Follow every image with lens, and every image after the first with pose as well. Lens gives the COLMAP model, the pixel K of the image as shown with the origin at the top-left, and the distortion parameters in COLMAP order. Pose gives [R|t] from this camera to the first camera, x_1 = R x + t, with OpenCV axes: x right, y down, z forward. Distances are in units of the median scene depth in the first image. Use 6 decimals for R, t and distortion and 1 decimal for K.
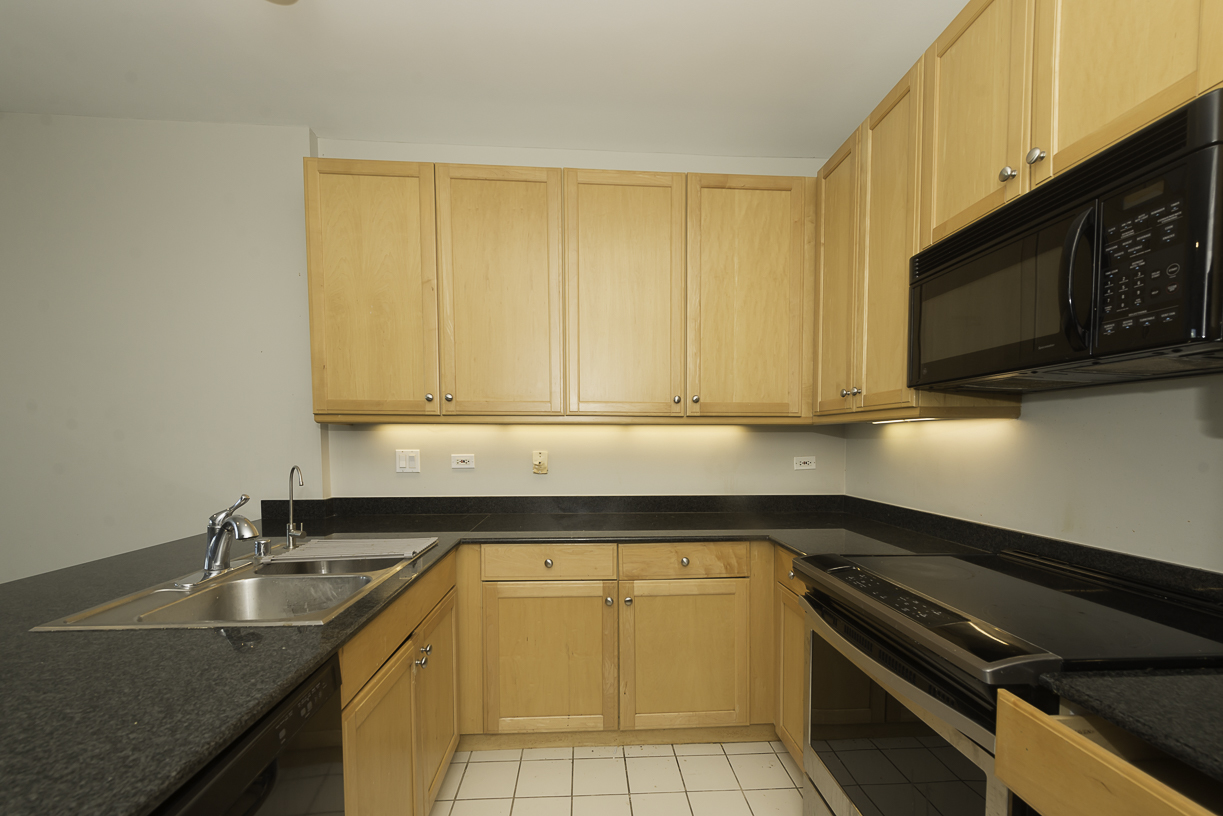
lens RADIAL K [[496.4, 0, 608.7], [0, 496.4, 467.8], [0, 0, 1]] dist [-0.004890, -0.001143]
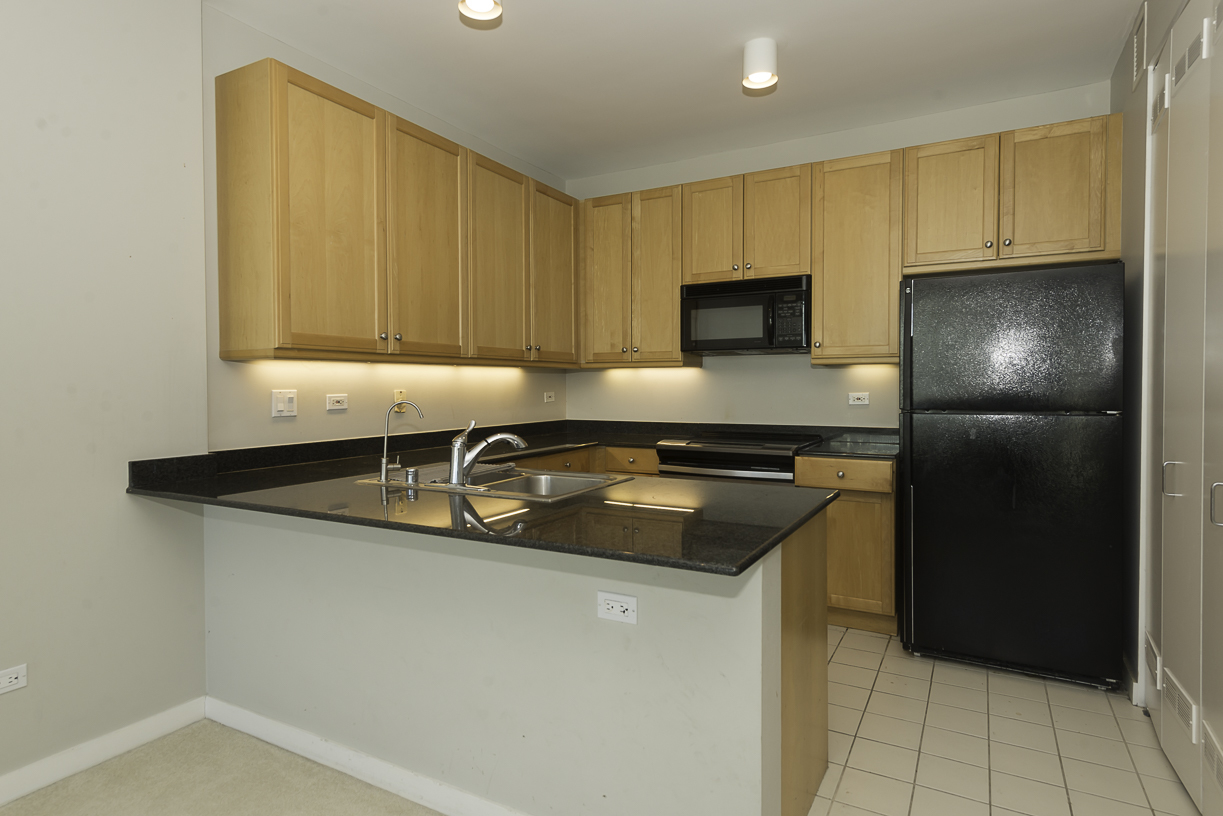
lens RADIAL K [[683.2, 0, 601.6], [0, 683.2, 385.9], [0, 0, 1]] dist [0.008217, 0.002315]
pose [[0.534702, -0.007087, 0.845011, -1.414202], [0.051963, 0.998348, -0.024508, 0.017268], [-0.843442, 0.057014, 0.534187, -0.116377]]
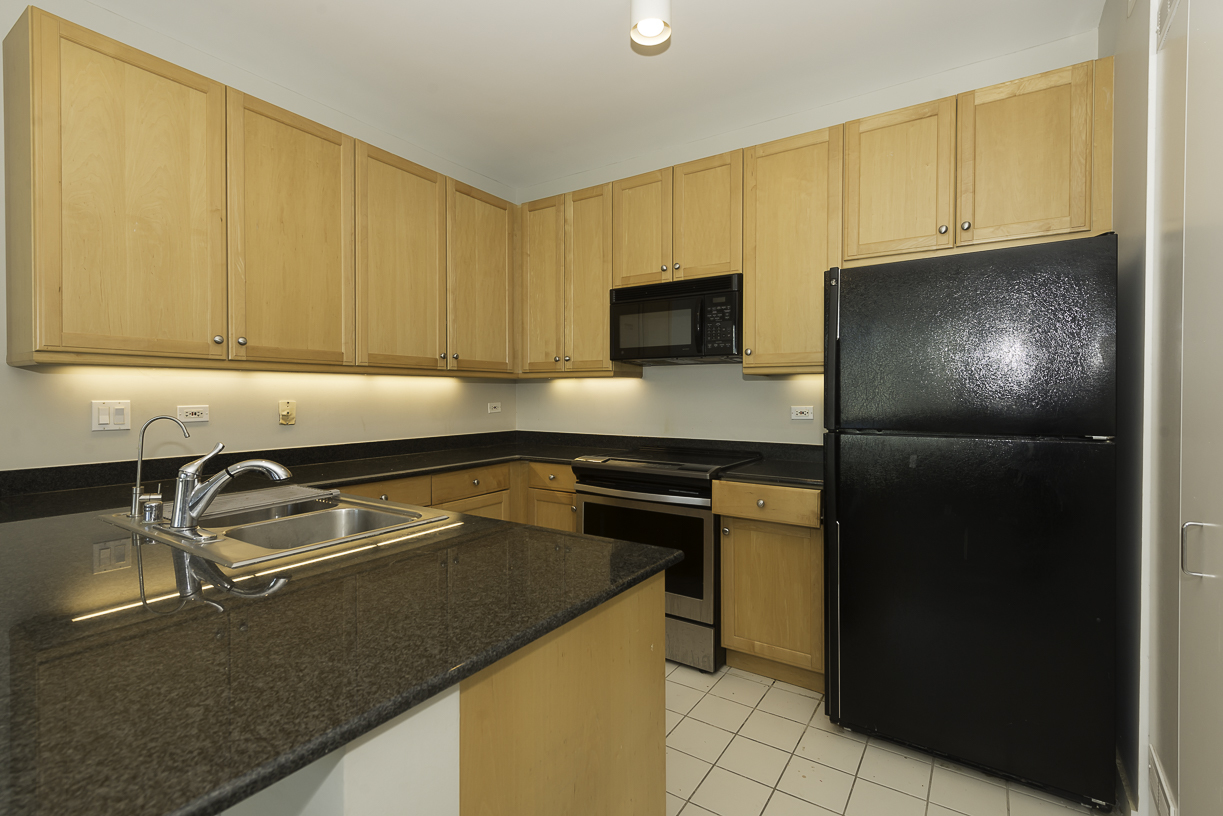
lens RADIAL K [[569.6, 0, 602.7], [0, 569.6, 389.8], [0, 0, 1]] dist [0.004175, -0.000293]
pose [[0.602372, 0.002531, 0.798212, -0.829470], [0.044611, 0.998325, -0.036832, 0.016463], [-0.796968, 0.057795, 0.601250, -0.166145]]
